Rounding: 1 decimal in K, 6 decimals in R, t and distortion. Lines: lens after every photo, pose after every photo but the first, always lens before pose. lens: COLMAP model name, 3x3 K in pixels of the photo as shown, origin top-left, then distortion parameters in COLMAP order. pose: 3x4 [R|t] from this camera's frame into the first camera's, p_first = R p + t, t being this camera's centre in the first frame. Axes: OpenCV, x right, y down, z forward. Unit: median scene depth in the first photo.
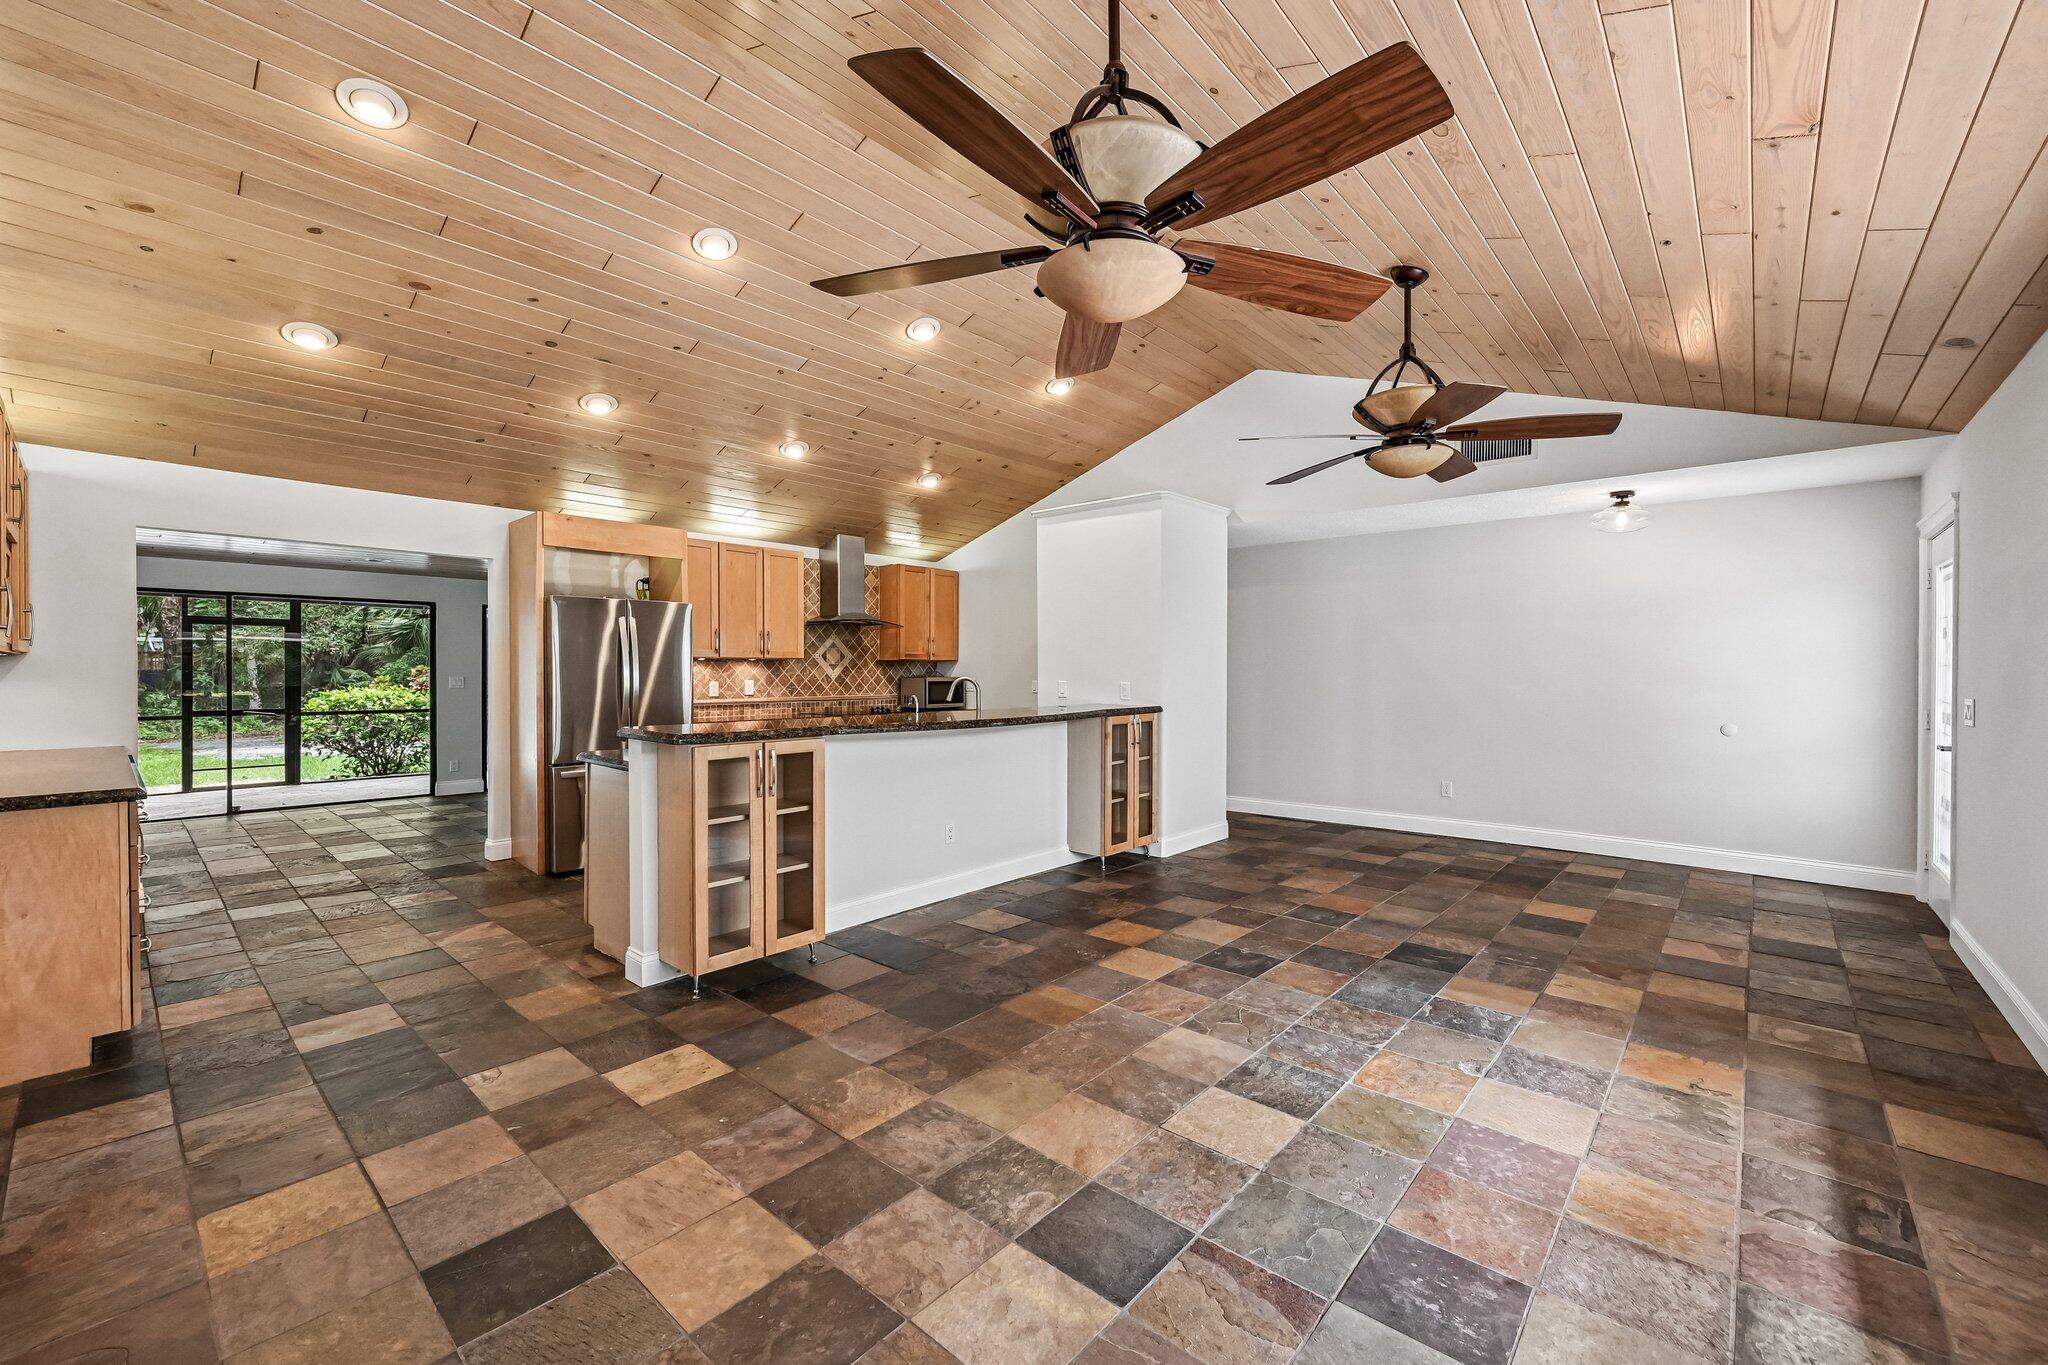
lens RADIAL K [[823.7, 0, 1037.9], [0, 823.7, 675.1], [0, 0, 1]] dist [0.002022, 0.000397]
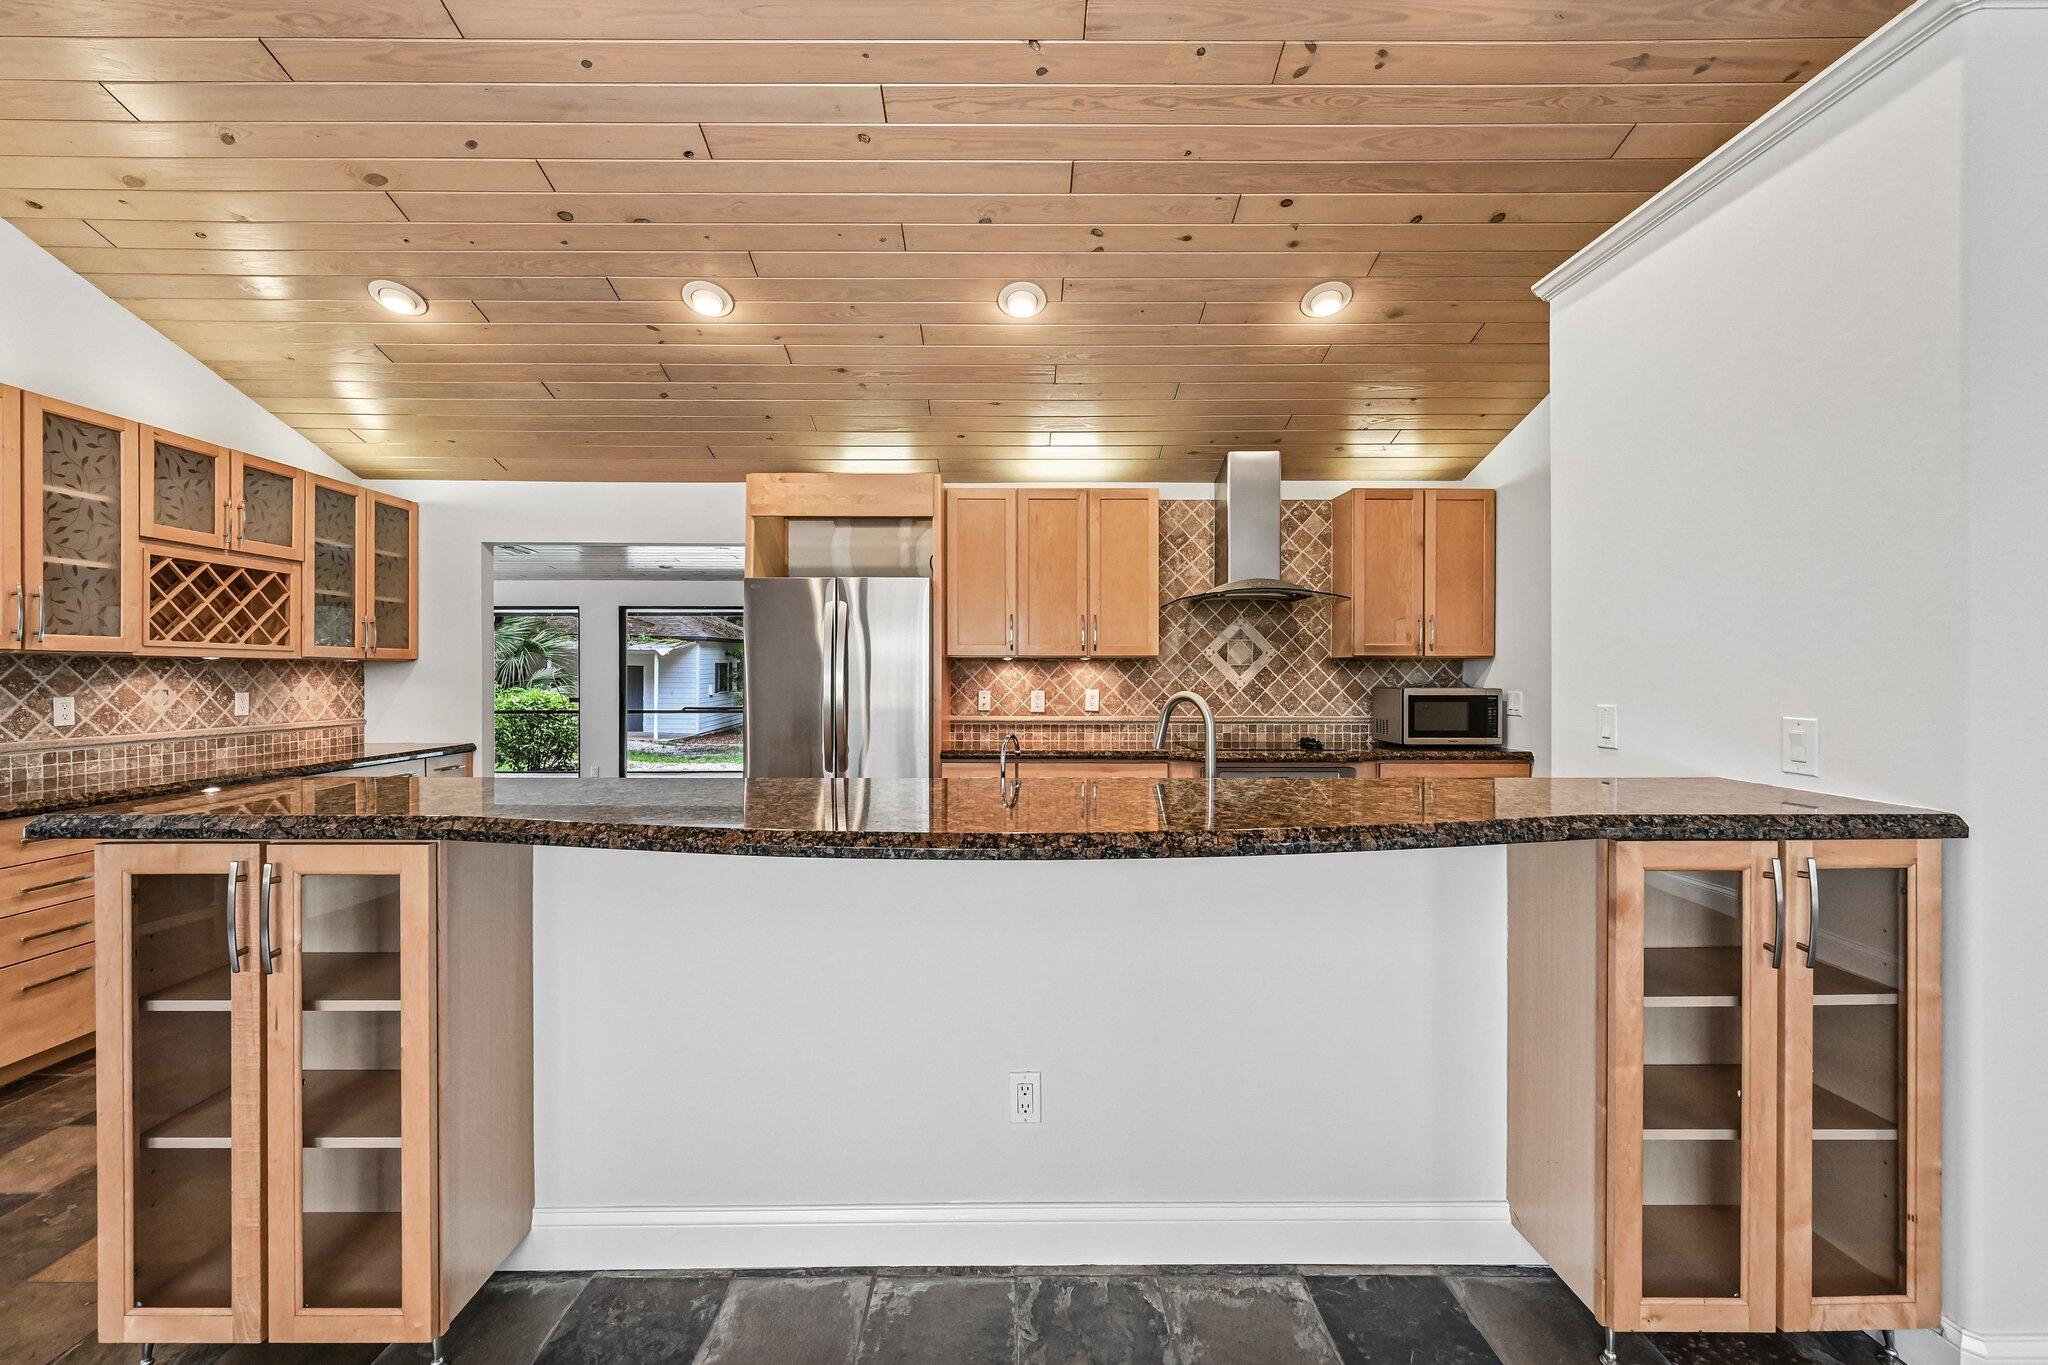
lens RADIAL K [[830.9, 0, 1012.3], [0, 830.9, 677.5], [0, 0, 1]] dist [-0.001381, -0.000056]
pose [[0.657557, 0.004107, -0.753393, 0.210046], [-0.004580, 0.999988, 0.001454, -0.007211], [0.753391, 0.002494, 0.657569, 0.847002]]
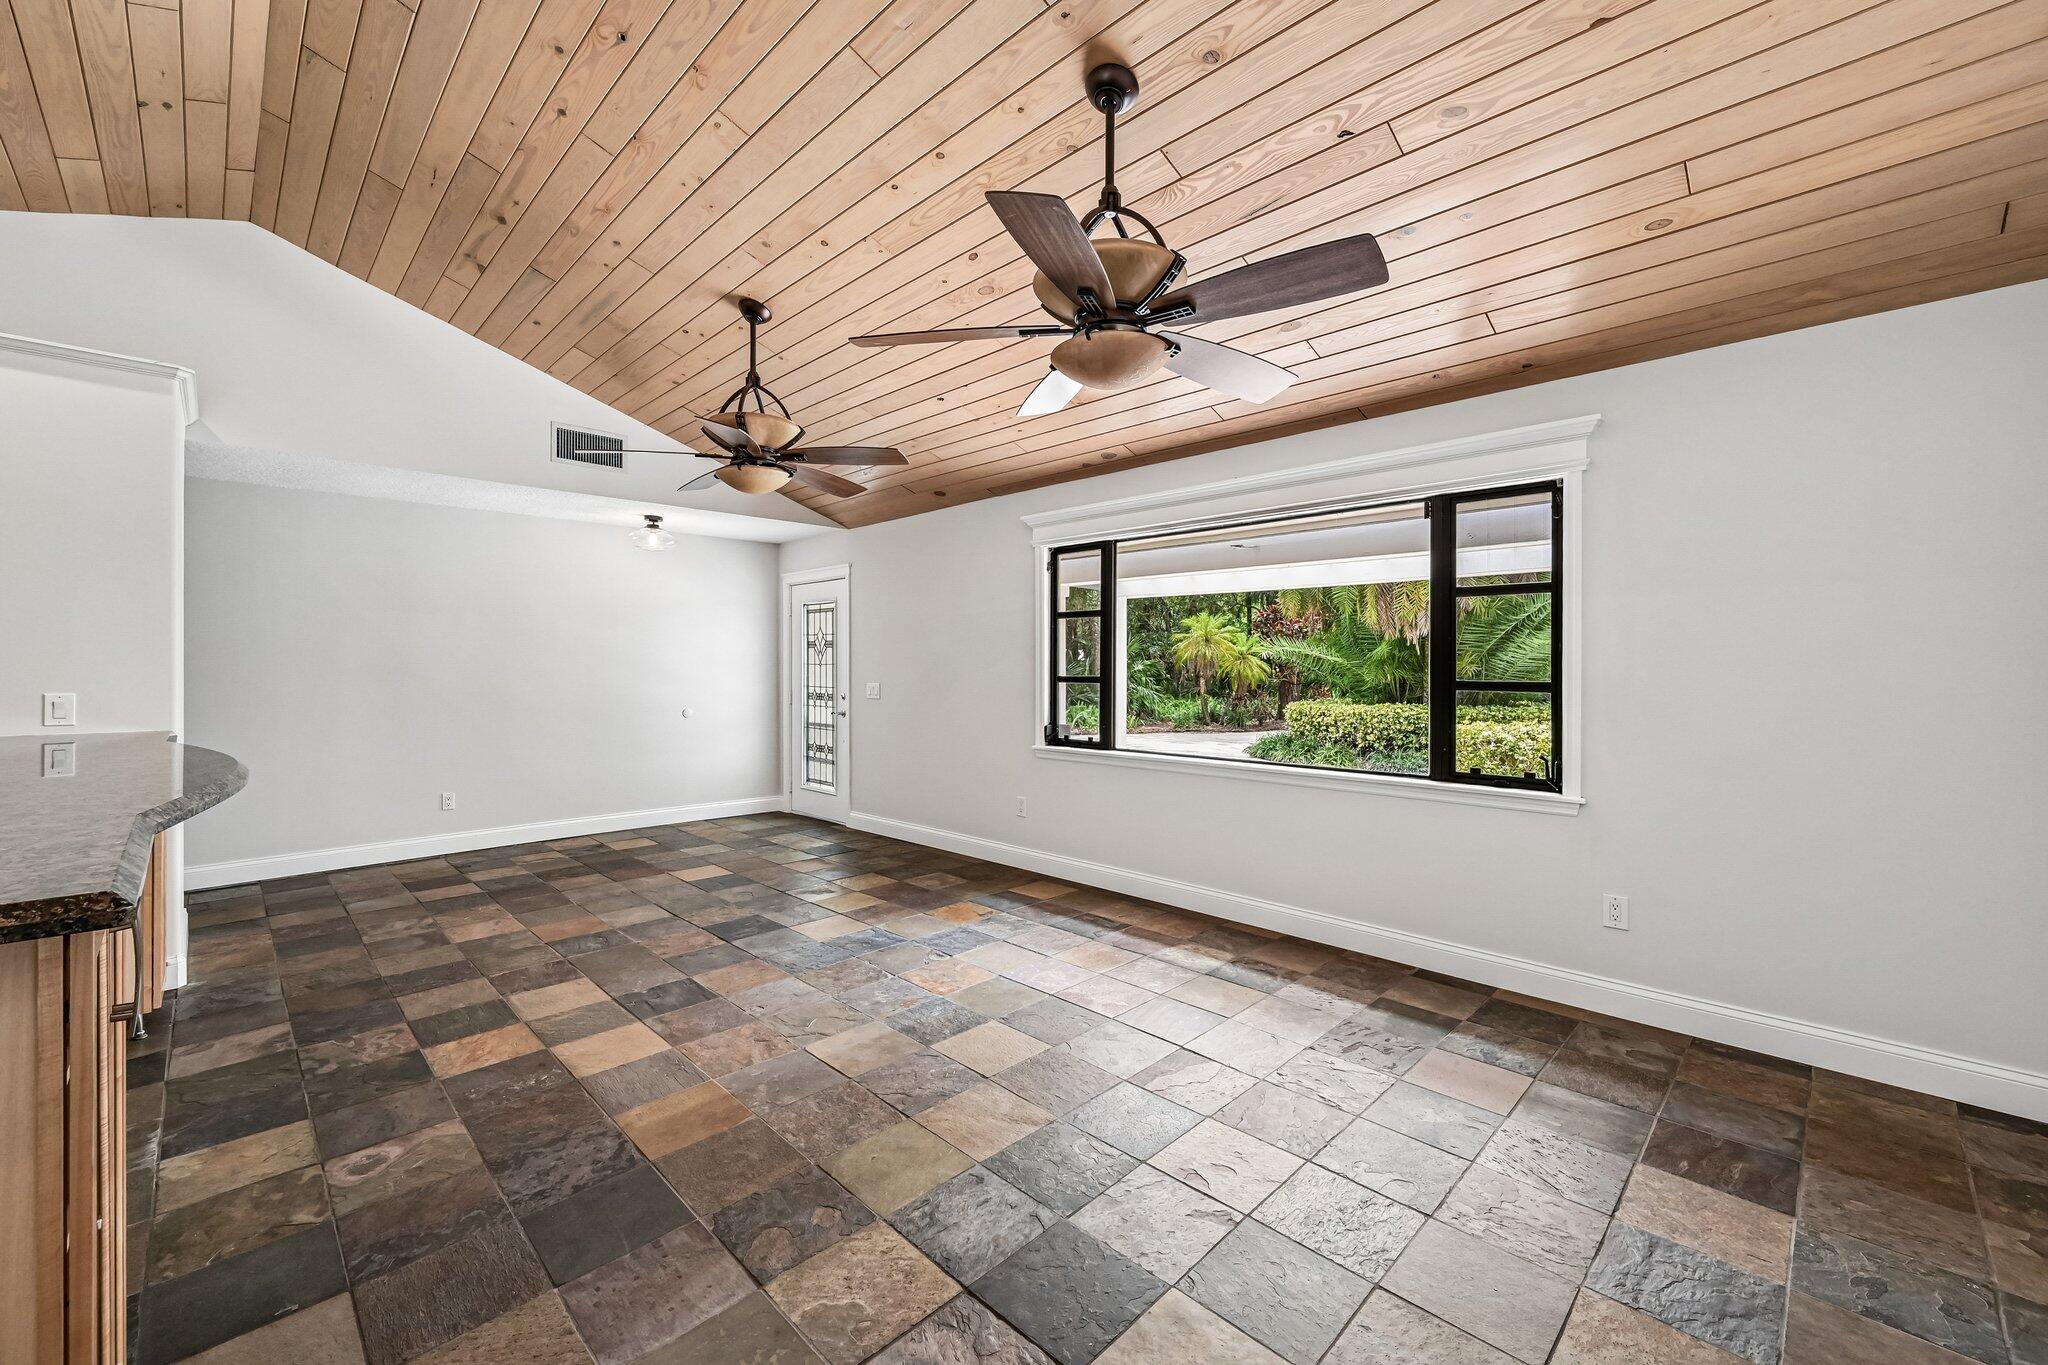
lens RADIAL K [[823.6, 0, 1021.5], [0, 823.6, 667.2], [0, 0, 1]] dist [-0.001275, -0.000177]
pose [[0.076015, -0.003666, 0.997100, -0.546628], [0.006580, 0.999973, 0.003175, -0.008770], [-0.997085, 0.006319, 0.076037, 0.489708]]
